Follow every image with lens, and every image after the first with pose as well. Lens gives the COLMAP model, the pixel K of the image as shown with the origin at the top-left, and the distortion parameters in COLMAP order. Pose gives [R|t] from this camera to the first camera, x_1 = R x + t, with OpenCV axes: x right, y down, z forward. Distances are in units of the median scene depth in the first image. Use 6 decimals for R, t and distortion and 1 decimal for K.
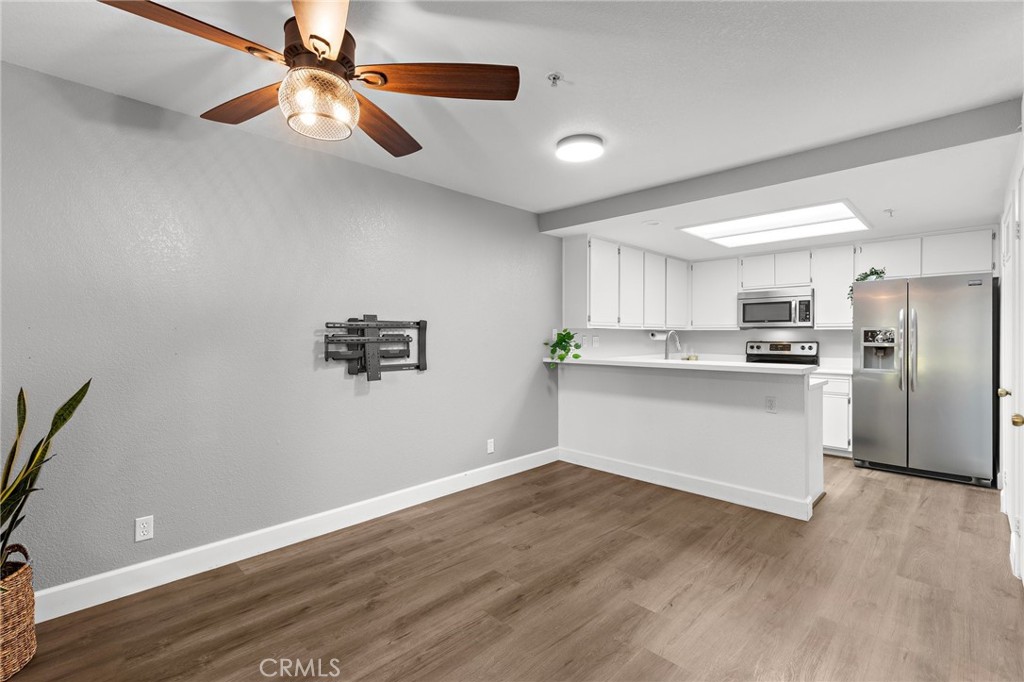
lens RADIAL K [[461.8, 0, 512.4], [0, 461.8, 338.1], [0, 0, 1]] dist [0.001154, 0.000021]
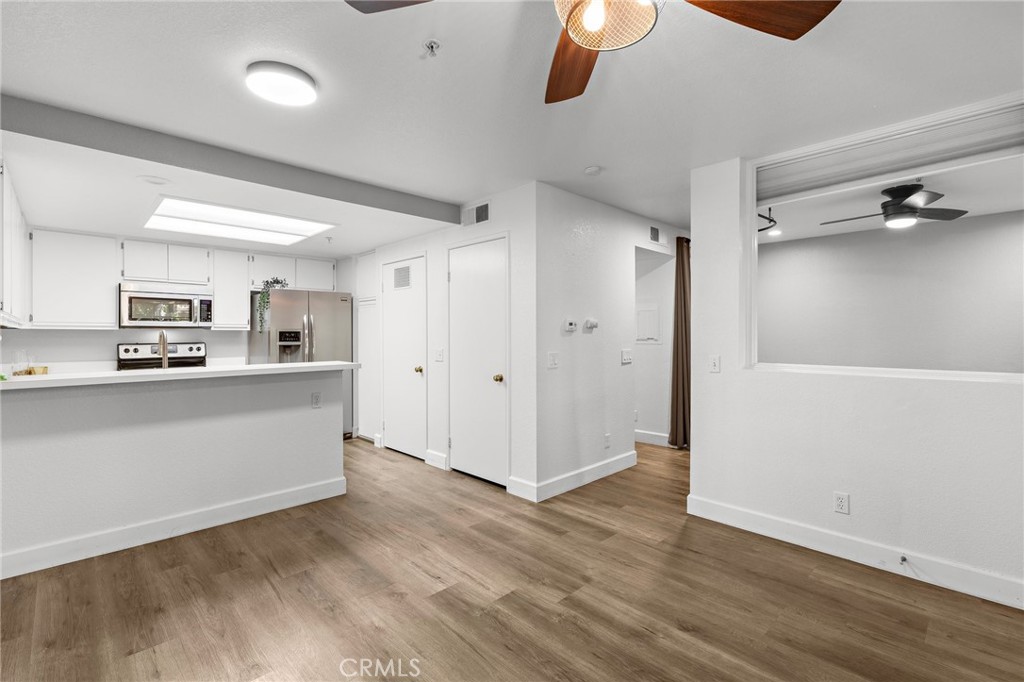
lens RADIAL K [[461.8, 0, 512.4], [0, 461.8, 338.1], [0, 0, 1]] dist [0.001154, 0.000021]
pose [[0.014605, -0.006586, 0.999872, -0.387254], [0.009535, 0.999934, 0.006447, -0.001806], [-0.999848, 0.009440, 0.014667, 0.408912]]
